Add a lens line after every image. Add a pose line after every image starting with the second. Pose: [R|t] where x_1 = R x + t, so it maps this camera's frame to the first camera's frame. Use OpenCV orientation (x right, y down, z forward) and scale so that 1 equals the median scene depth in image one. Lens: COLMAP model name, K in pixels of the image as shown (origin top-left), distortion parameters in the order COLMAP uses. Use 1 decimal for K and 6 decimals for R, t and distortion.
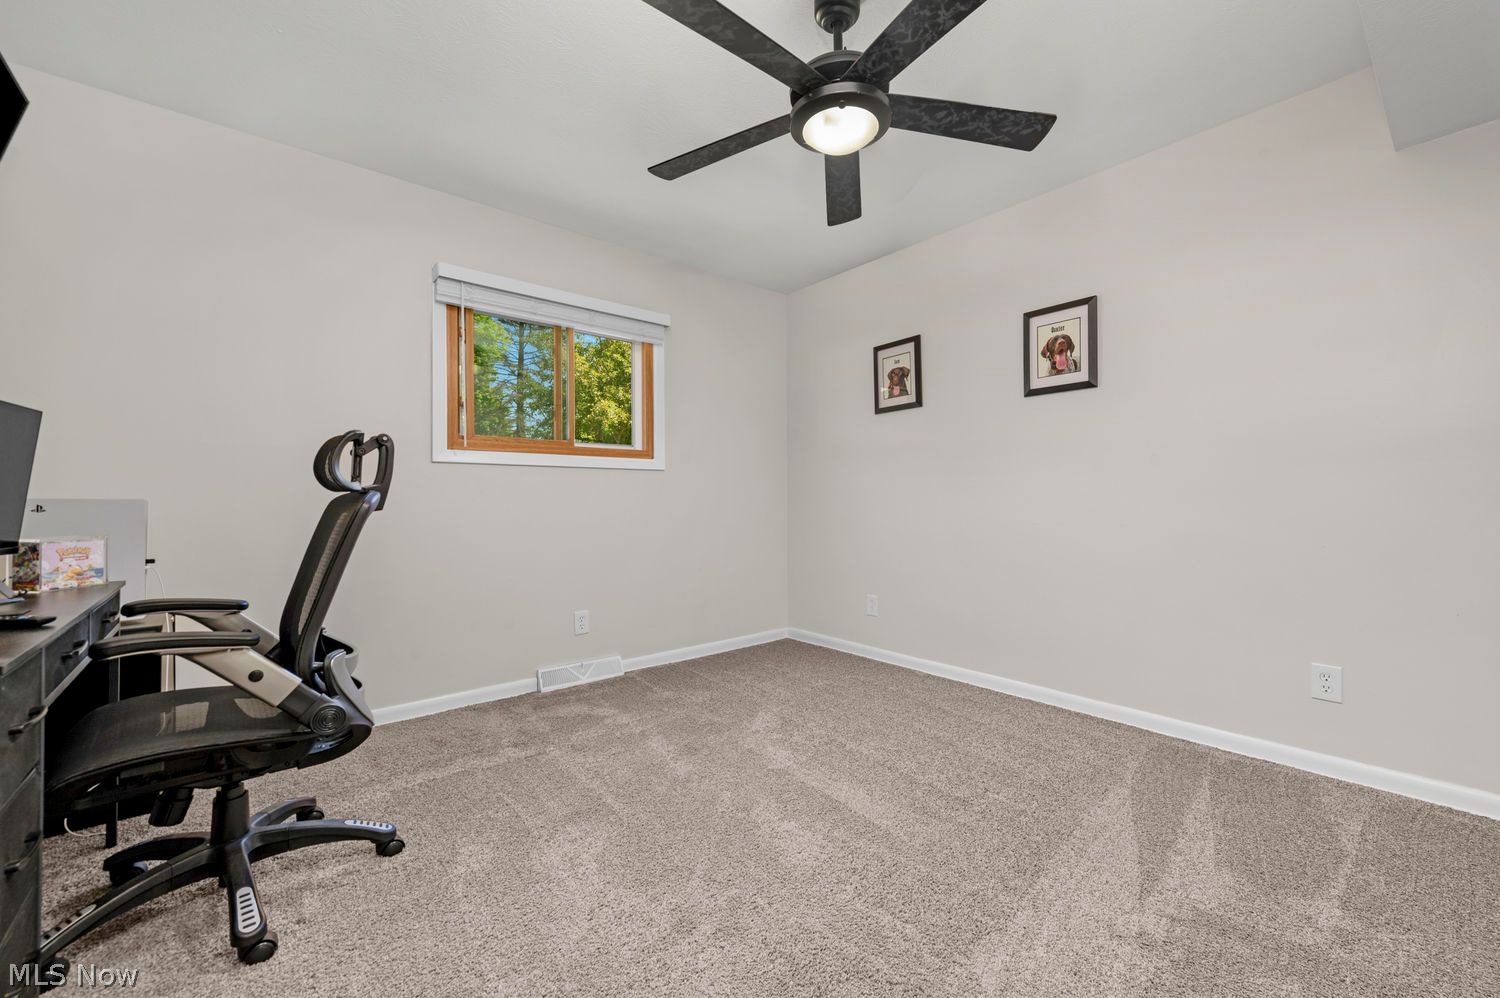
lens RADIAL K [[604.4, 0, 760.7], [0, 604.4, 501.2], [0, 0, 1]] dist [0.017284, -0.000314]
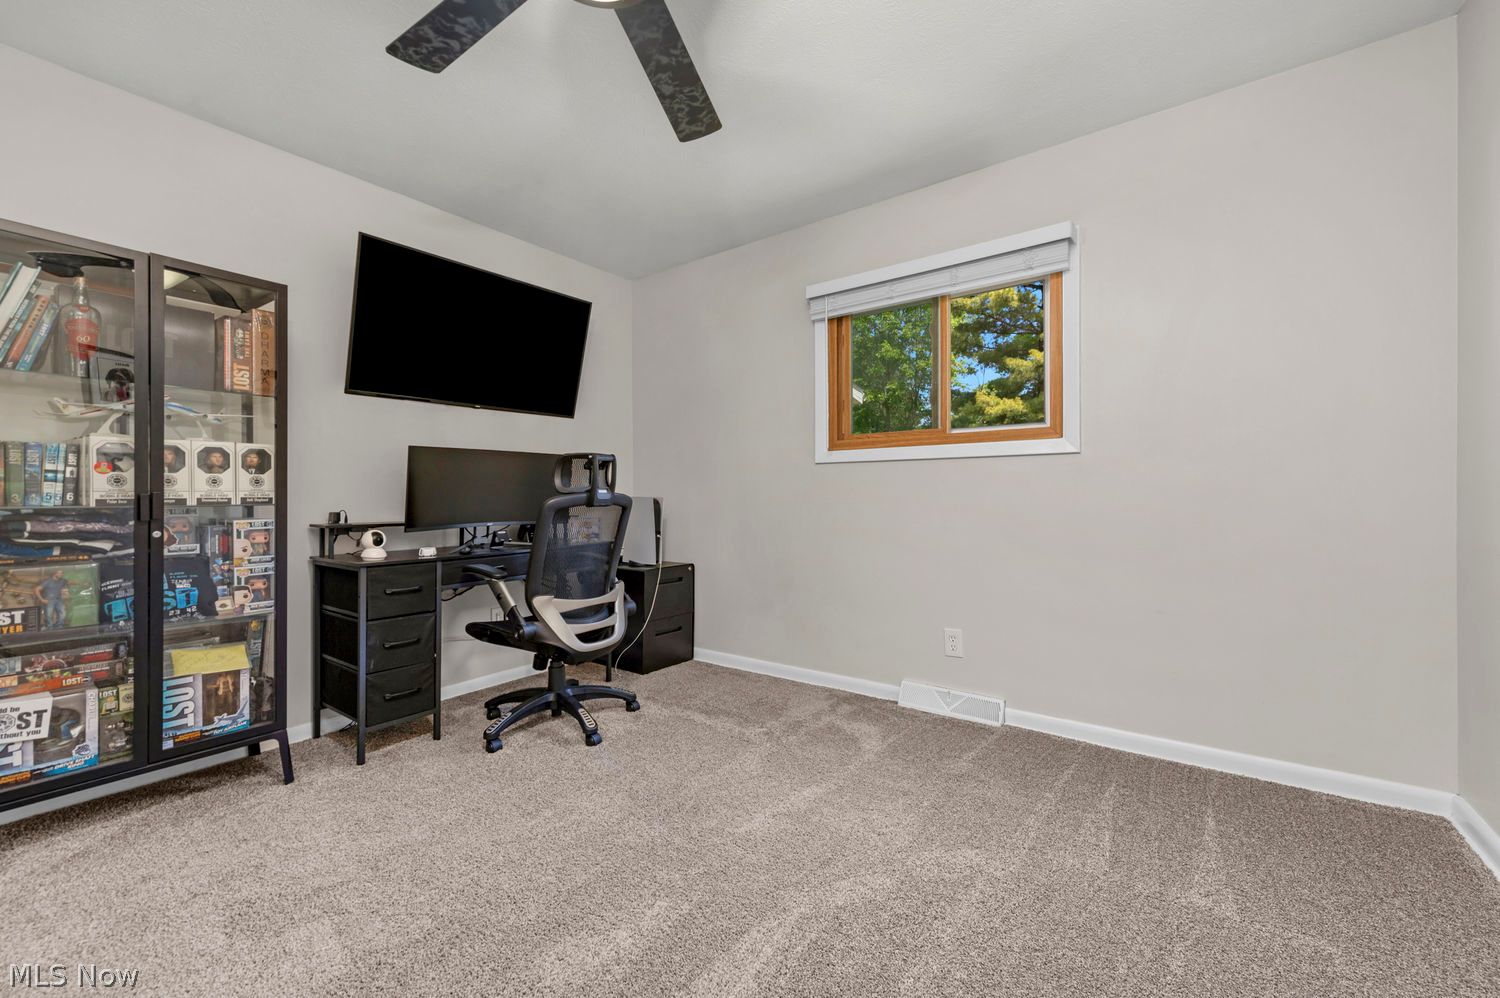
lens RADIAL K [[604.4, 0, 754.5], [0, 604.4, 493.9], [0, 0, 1]] dist [0.017284, -0.000314]
pose [[0.221885, 0.001167, -0.975072, 0.511990], [0.005818, 0.999980, 0.002521, -0.010631], [0.975055, -0.006232, 0.221874, 0.607160]]
